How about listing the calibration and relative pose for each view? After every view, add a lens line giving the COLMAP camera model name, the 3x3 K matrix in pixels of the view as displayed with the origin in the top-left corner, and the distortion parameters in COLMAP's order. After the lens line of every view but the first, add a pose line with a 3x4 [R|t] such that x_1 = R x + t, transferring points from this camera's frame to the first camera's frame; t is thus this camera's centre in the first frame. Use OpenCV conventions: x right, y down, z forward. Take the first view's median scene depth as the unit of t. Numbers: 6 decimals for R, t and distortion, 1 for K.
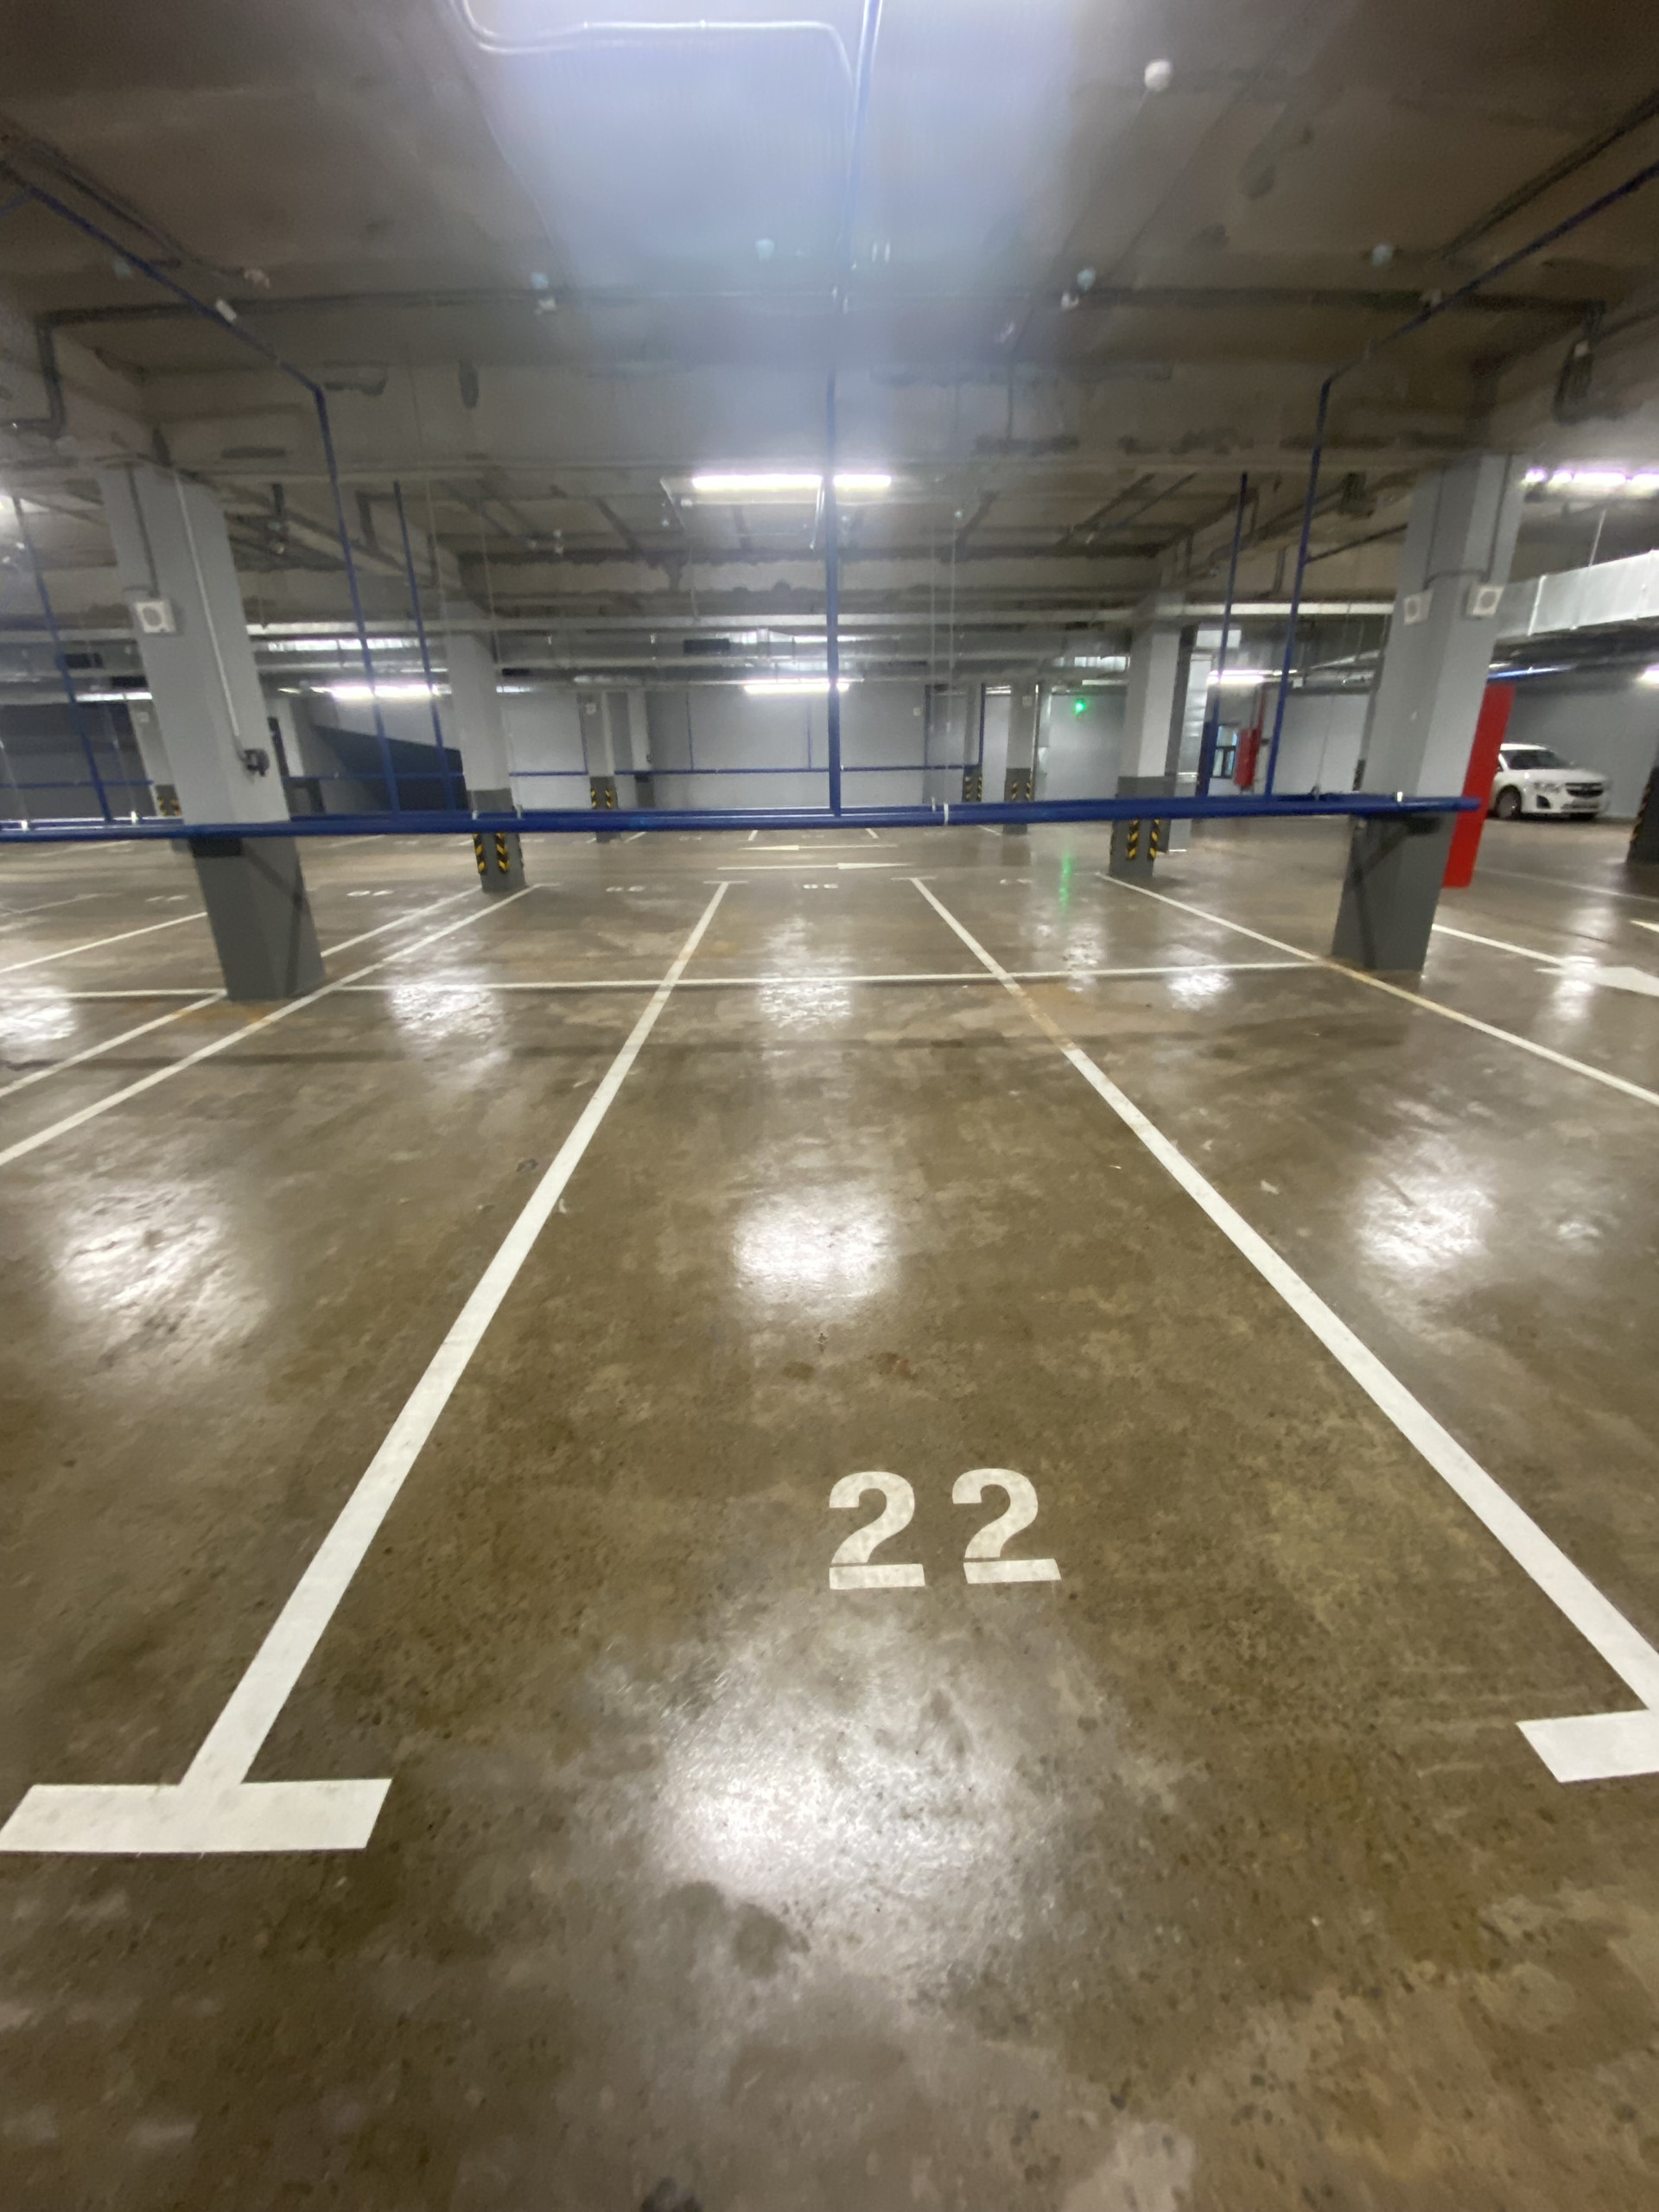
lens RADIAL K [[894.5, 0, 829.5], [0, 894.5, 1106.0], [0, 0, 1]] dist [0.012471, -0.016824]
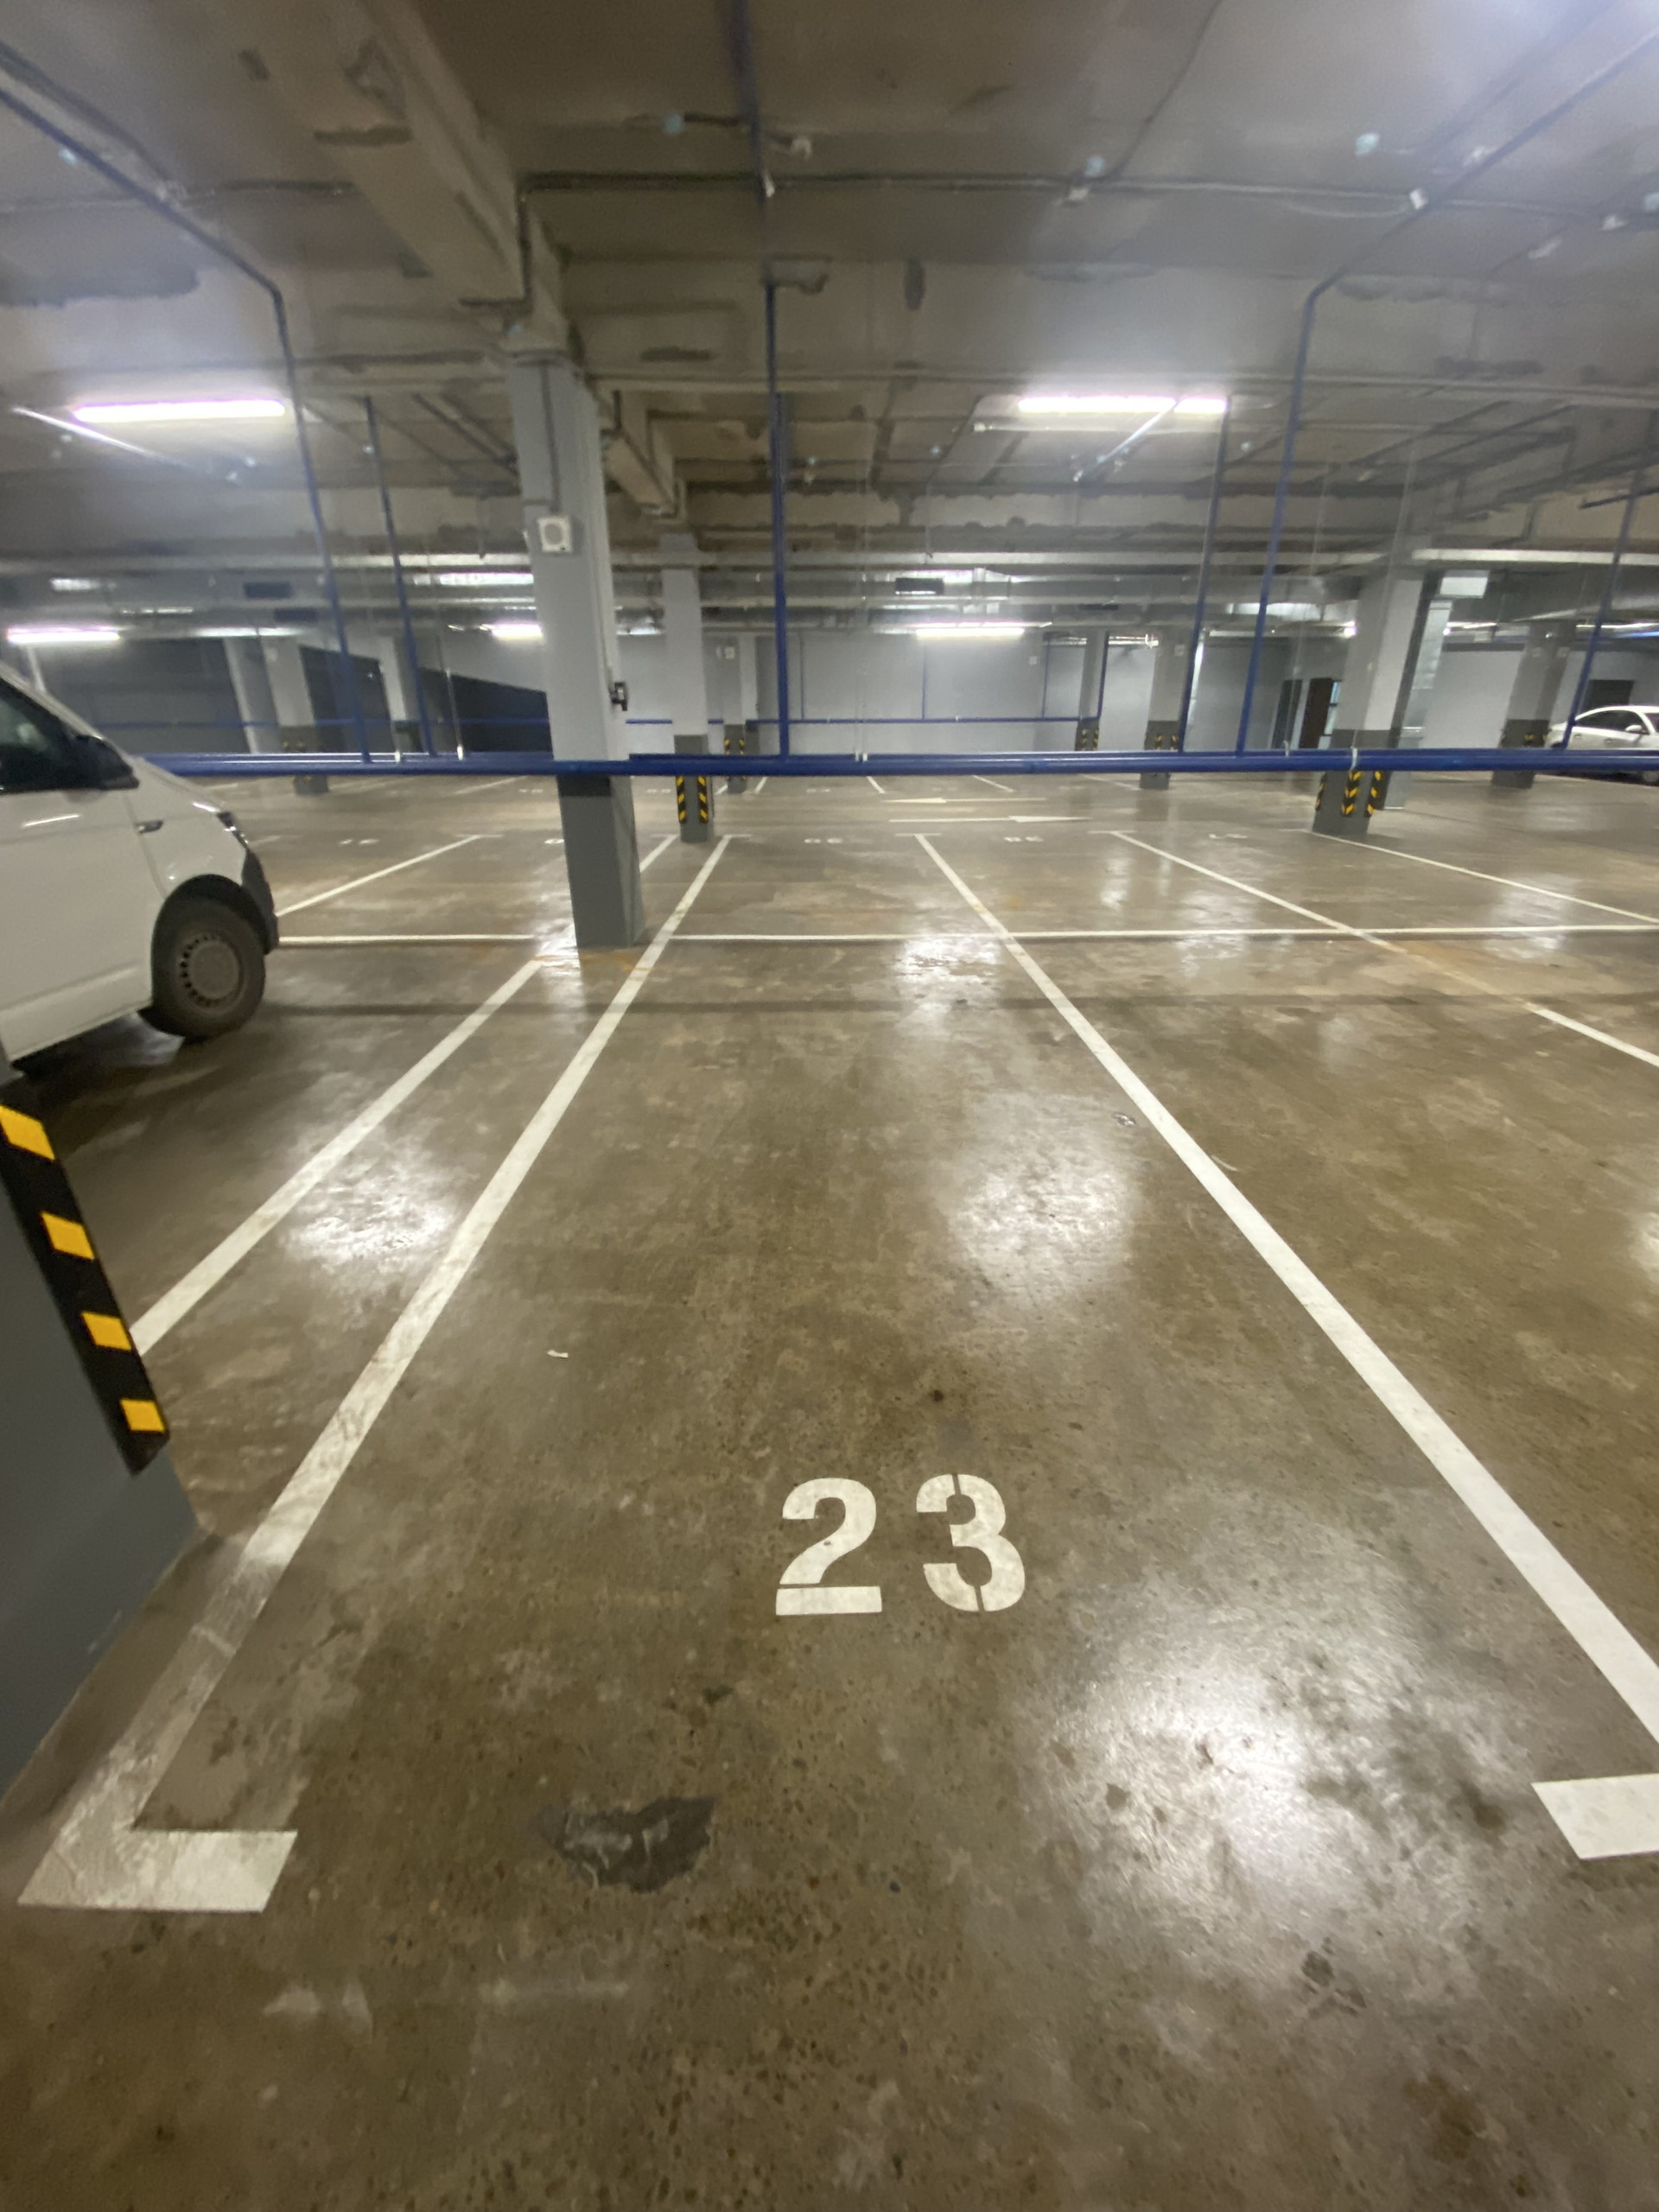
lens RADIAL K [[894.5, 0, 829.5], [0, 894.5, 1106.0], [0, 0, 1]] dist [0.012471, -0.016824]
pose [[0.999898, 0.014179, -0.001893, -0.331741], [-0.014084, 0.998970, 0.043129, 0.006976], [0.002502, -0.043098, 0.999068, 0.022114]]
